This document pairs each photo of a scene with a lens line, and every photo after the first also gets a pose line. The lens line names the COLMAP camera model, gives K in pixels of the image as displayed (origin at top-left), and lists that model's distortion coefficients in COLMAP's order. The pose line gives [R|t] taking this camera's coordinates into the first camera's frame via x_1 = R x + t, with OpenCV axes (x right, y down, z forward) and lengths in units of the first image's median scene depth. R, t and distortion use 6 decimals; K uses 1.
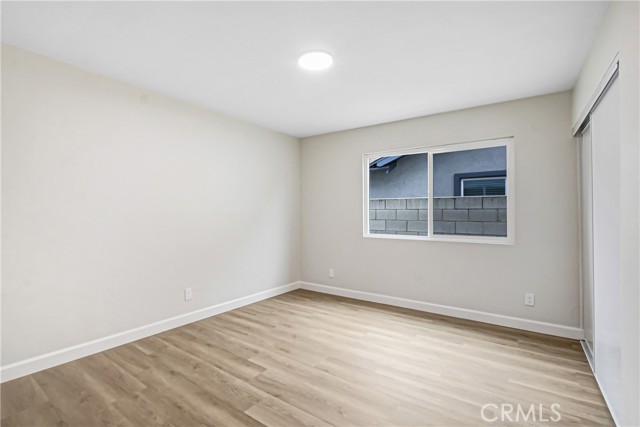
lens RADIAL K [[306.6, 0, 320.7], [0, 306.6, 206.7], [0, 0, 1]] dist [-0.014845, 0.000114]
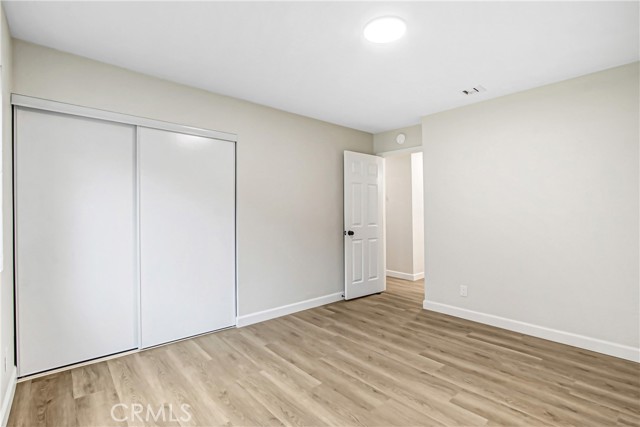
lens RADIAL K [[306.6, 0, 319.9], [0, 306.6, 215.0], [0, 0, 1]] dist [-0.014845, 0.000114]
pose [[-0.971759, -0.002724, 0.235959, -0.032430], [-0.008868, 0.999649, -0.024981, 0.062433], [-0.235808, -0.026368, -0.971442, 1.996514]]
